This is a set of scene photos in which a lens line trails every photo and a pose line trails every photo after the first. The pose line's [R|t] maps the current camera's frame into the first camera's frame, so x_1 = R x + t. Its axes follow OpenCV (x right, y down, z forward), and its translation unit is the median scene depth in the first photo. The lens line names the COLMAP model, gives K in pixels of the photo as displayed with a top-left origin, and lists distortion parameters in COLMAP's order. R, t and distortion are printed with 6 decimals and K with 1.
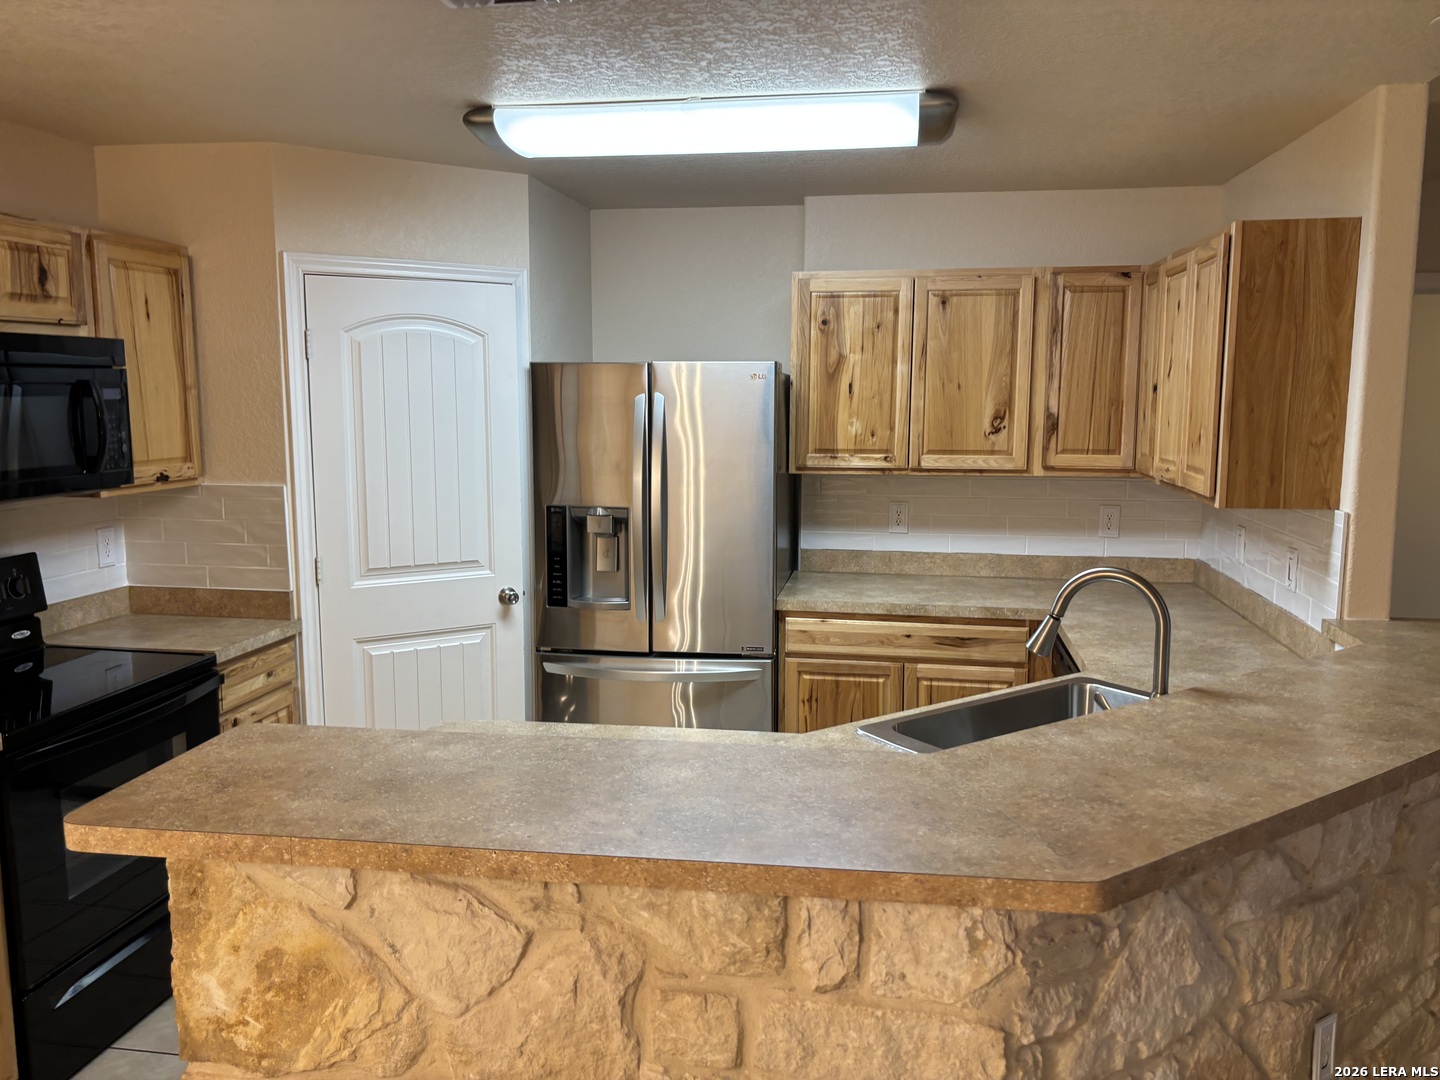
lens RADIAL K [[1090.0, 0, 725.9], [0, 1090.0, 537.5], [0, 0, 1]] dist [0.063882, -0.072878]
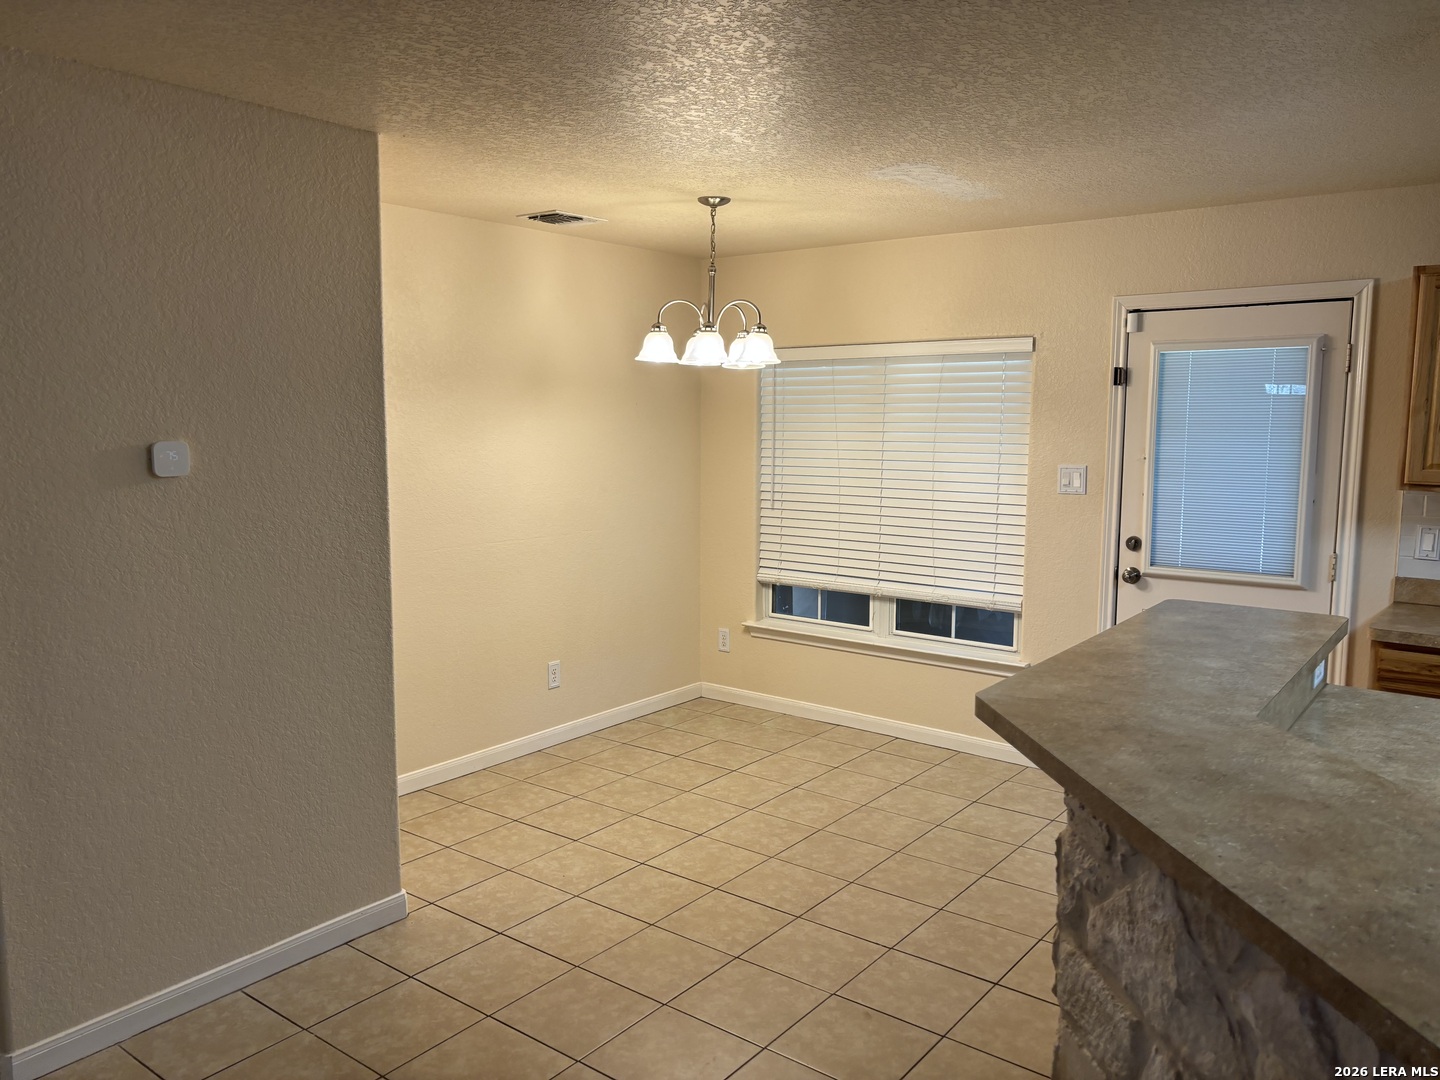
lens RADIAL K [[1090.0, 0, 710.6], [0, 1090.0, 546.2], [0, 0, 1]] dist [0.063882, -0.072878]
pose [[-0.479613, 0.107064, -0.870924, 0.635013], [-0.123227, 0.974475, 0.187655, -0.050089], [0.868784, 0.197323, -0.454178, 0.452742]]
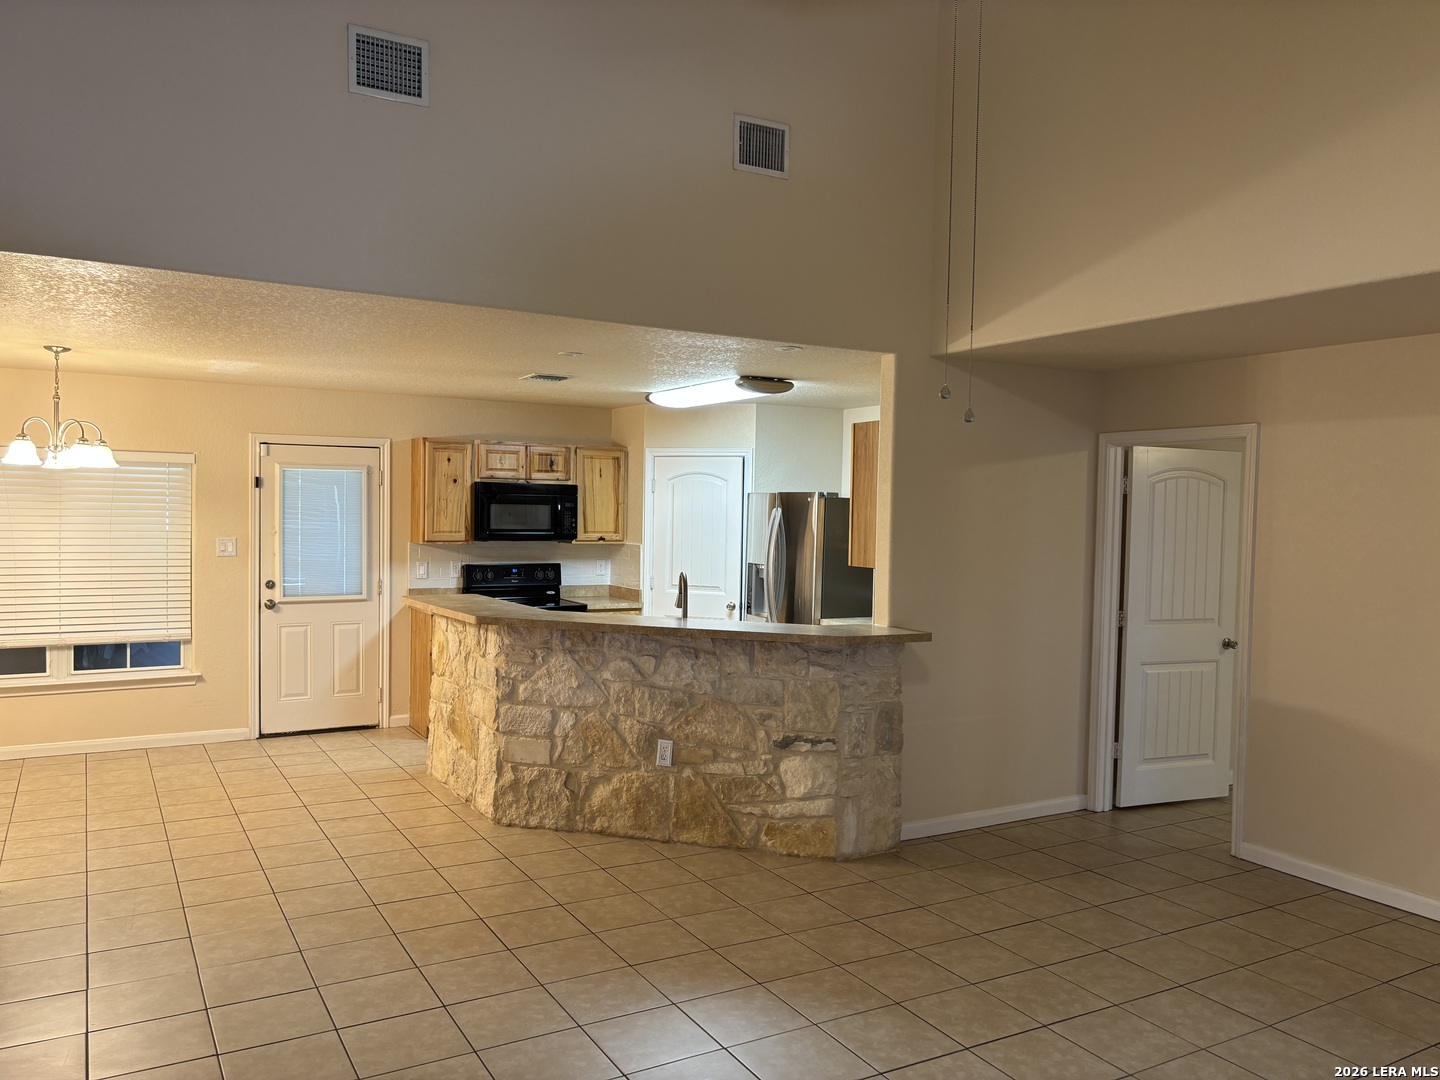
lens RADIAL K [[1090.0, 0, 726.9], [0, 1090.0, 536.5], [0, 0, 1]] dist [0.063882, -0.072878]
pose [[0.632740, 0.028807, -0.773828, 1.379091], [-0.121443, 0.990634, -0.062424, 0.053491], [0.764782, 0.133474, 0.630312, -0.304885]]
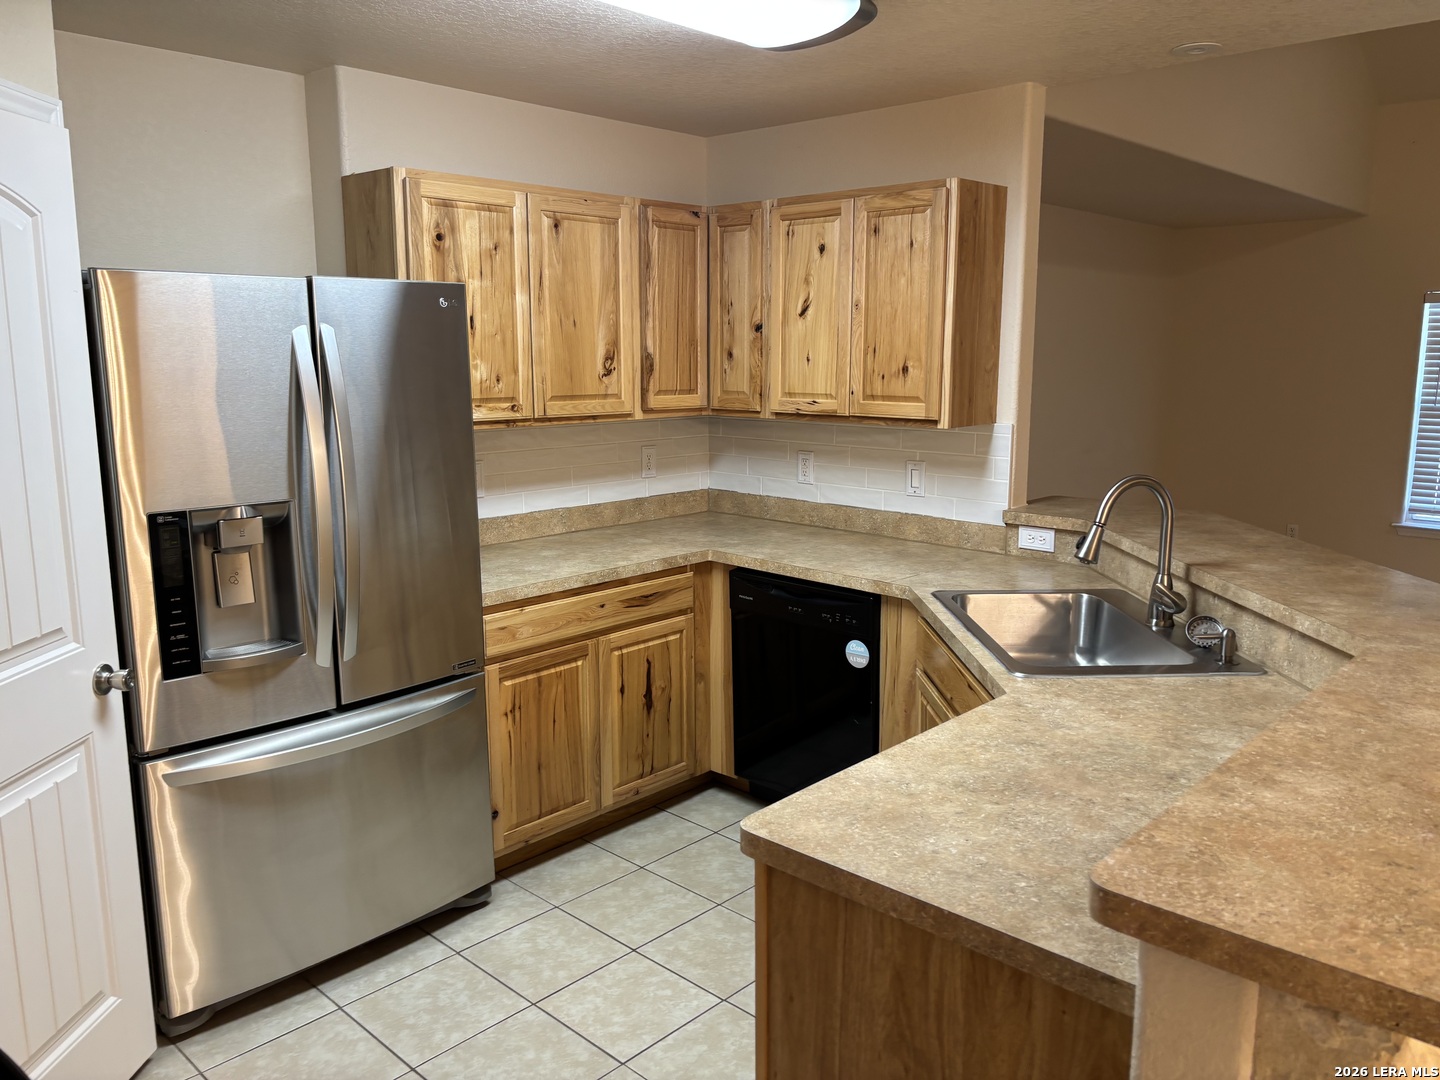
lens RADIAL K [[1090.0, 0, 731.2], [0, 1090.0, 541.0], [0, 0, 1]] dist [0.063882, -0.072878]
pose [[0.556336, -0.149260, 0.817442, -0.488108], [0.112482, 0.988208, 0.103888, -0.042097], [-0.823310, 0.034151, 0.566564, 0.408960]]
